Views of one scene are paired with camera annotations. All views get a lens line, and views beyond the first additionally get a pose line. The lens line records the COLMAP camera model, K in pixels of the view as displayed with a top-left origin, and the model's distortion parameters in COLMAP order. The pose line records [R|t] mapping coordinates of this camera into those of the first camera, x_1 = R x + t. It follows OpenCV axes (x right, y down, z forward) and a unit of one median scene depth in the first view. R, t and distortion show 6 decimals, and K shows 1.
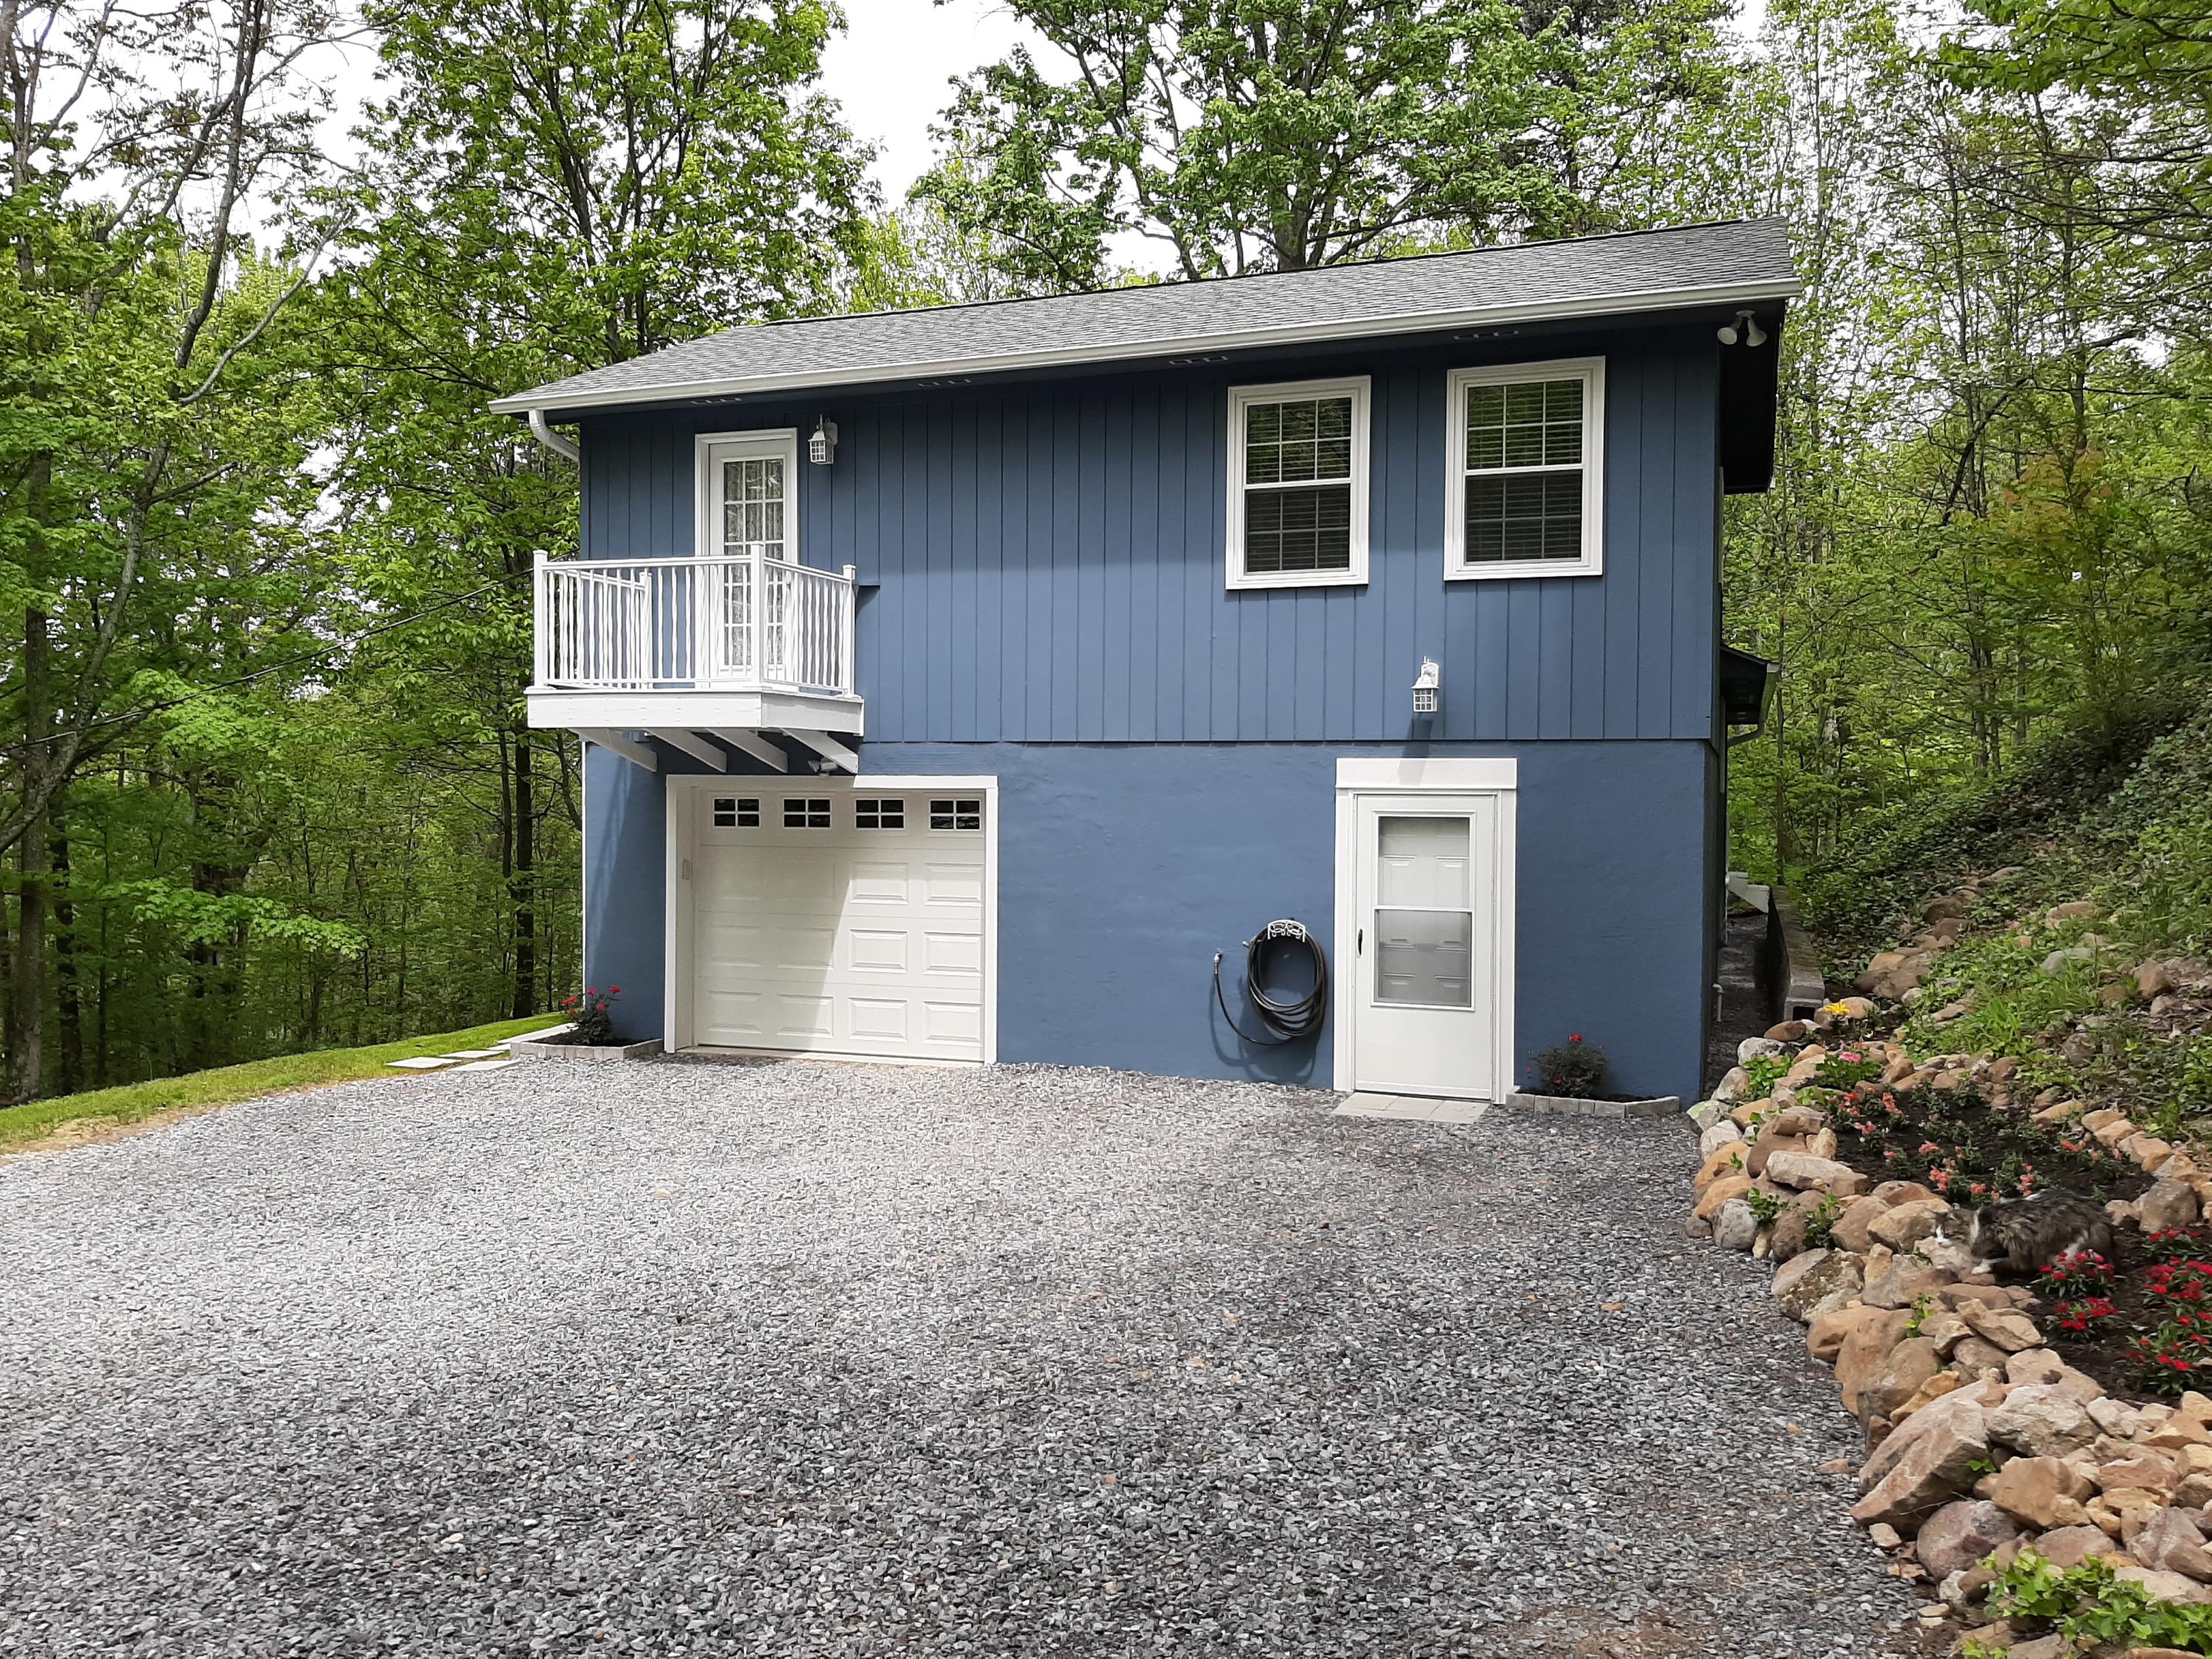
lens RADIAL K [[1720.3, 0, 1059.1], [0, 1720.3, 805.0], [0, 0, 1]] dist [0.051643, -0.098236]
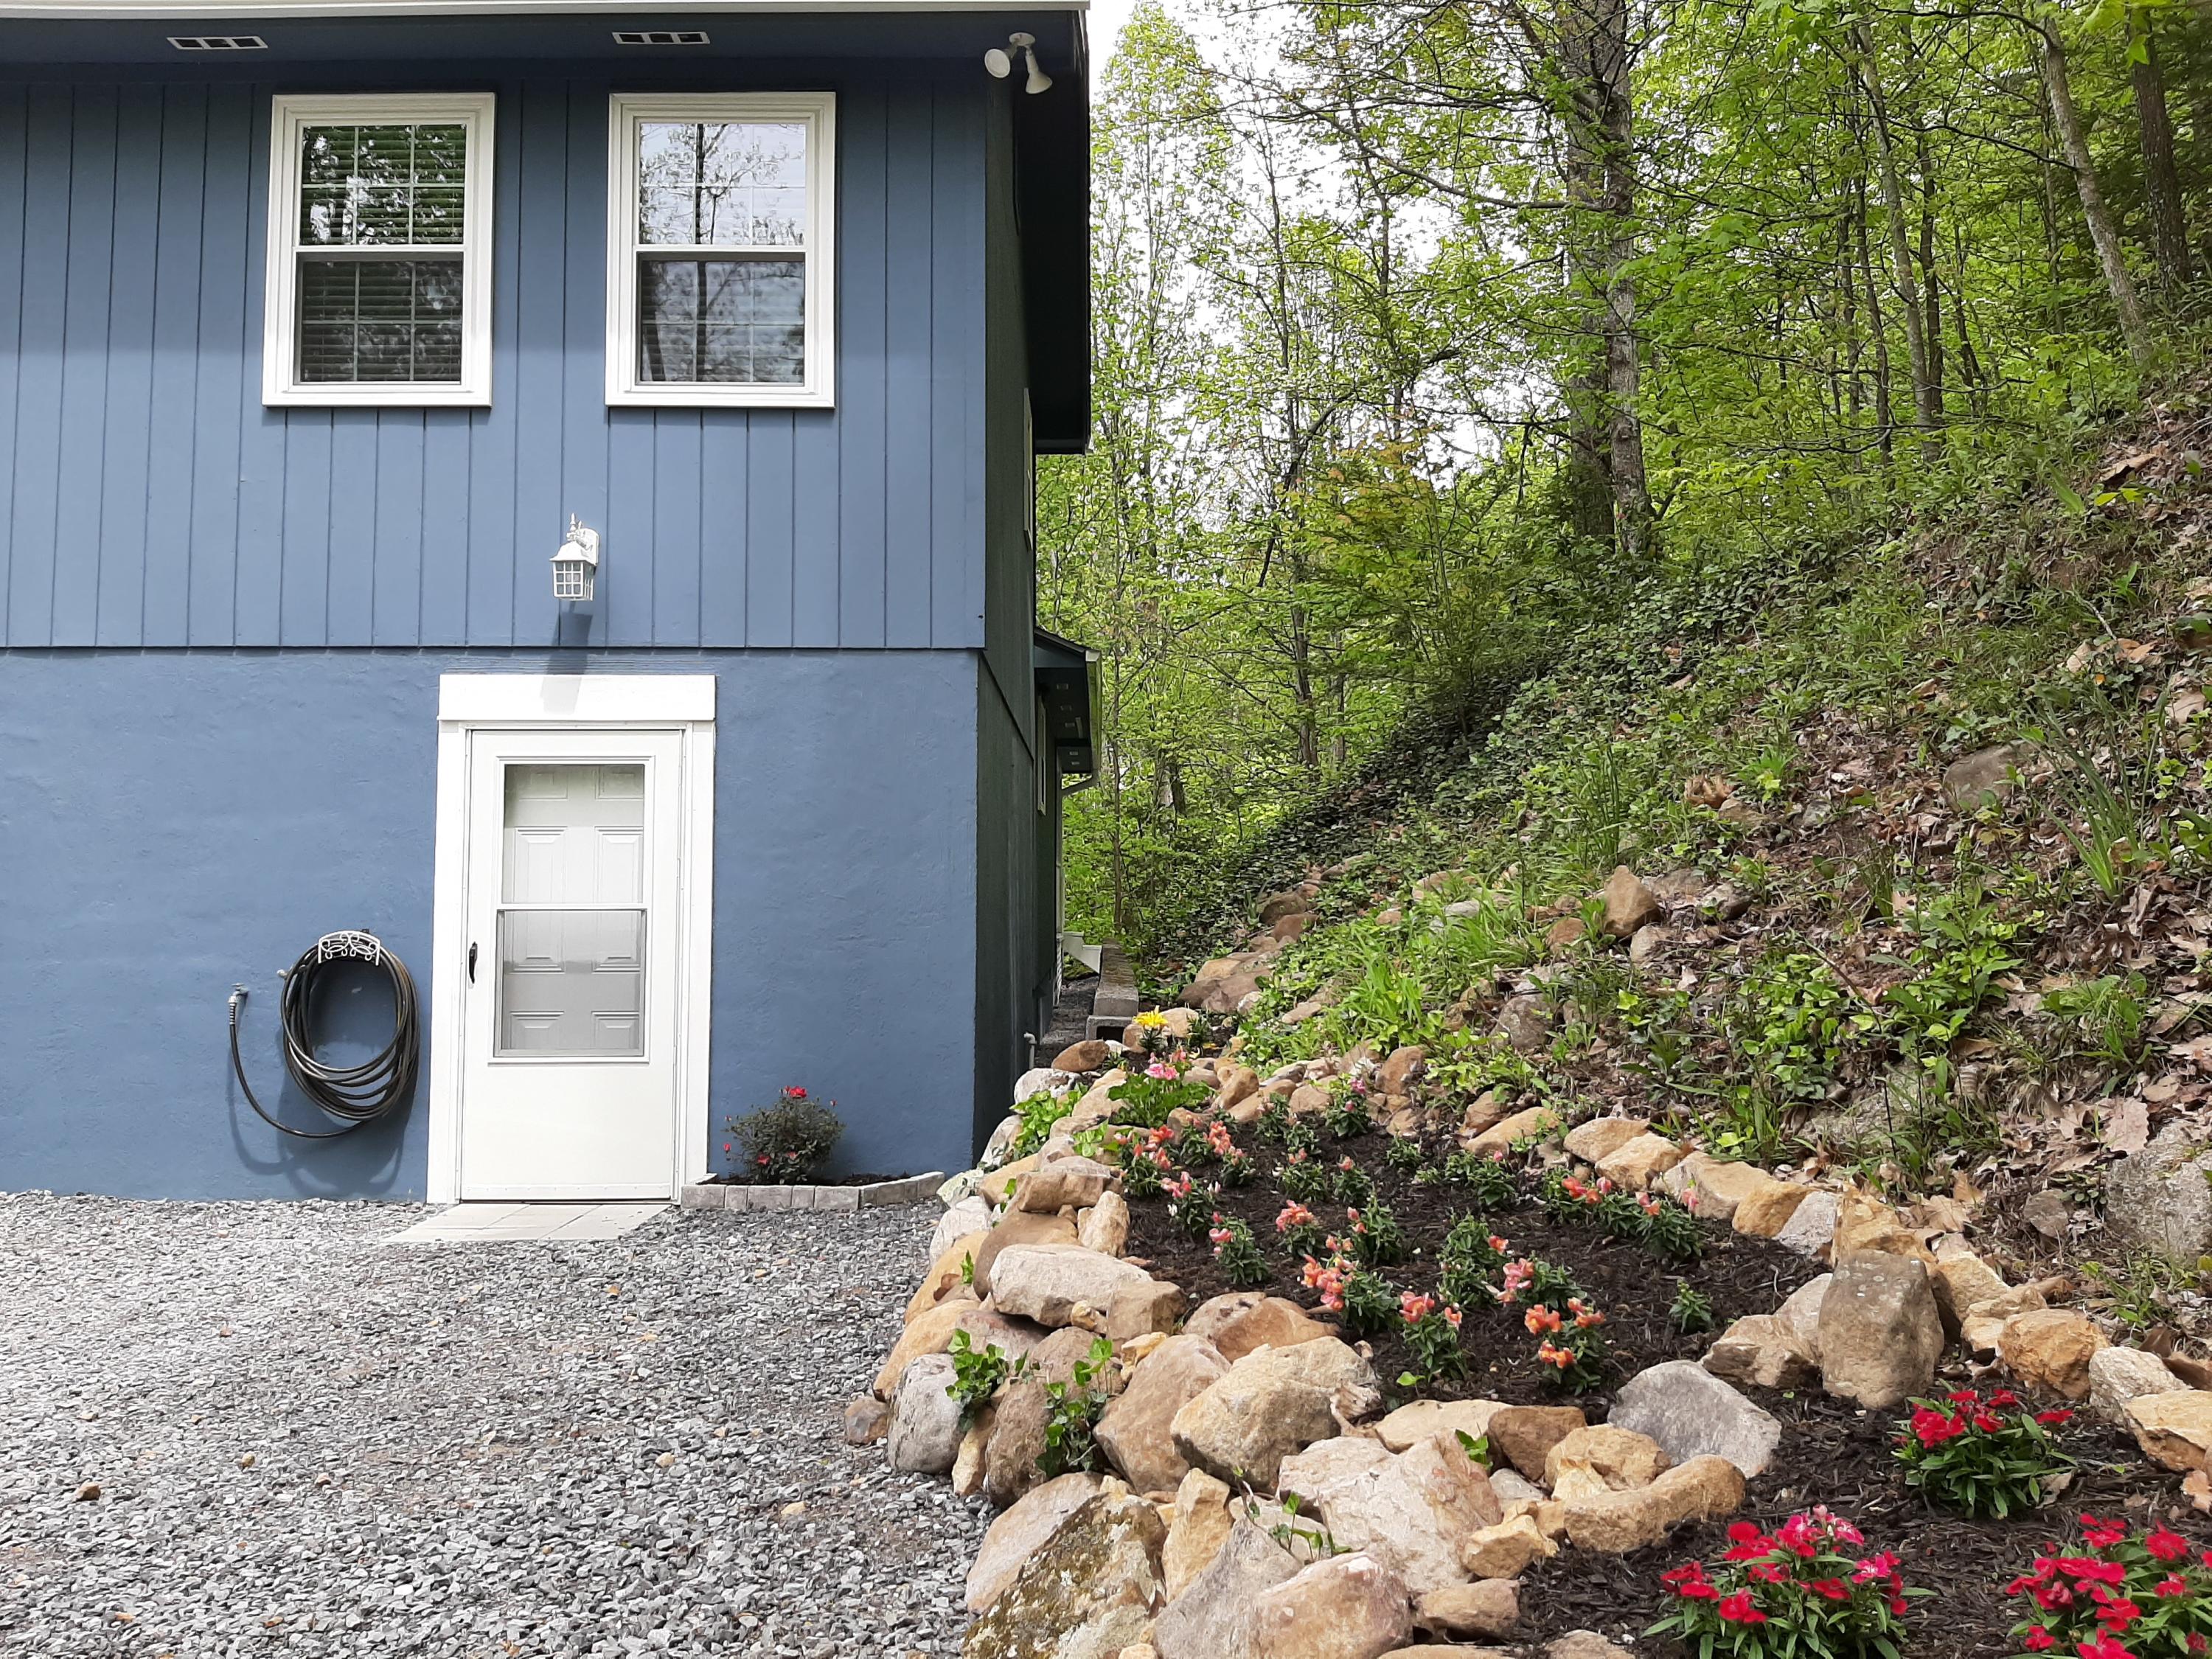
lens RADIAL K [[1618.3, 0, 1081.9], [0, 1618.3, 827.5], [0, 0, 1]] dist [0.043724, -0.017957]
pose [[0.935889, 0.015149, 0.351970, 0.176923], [0.009002, 0.997720, -0.066881, 0.074137], [-0.352181, 0.065762, 0.933619, 0.366091]]
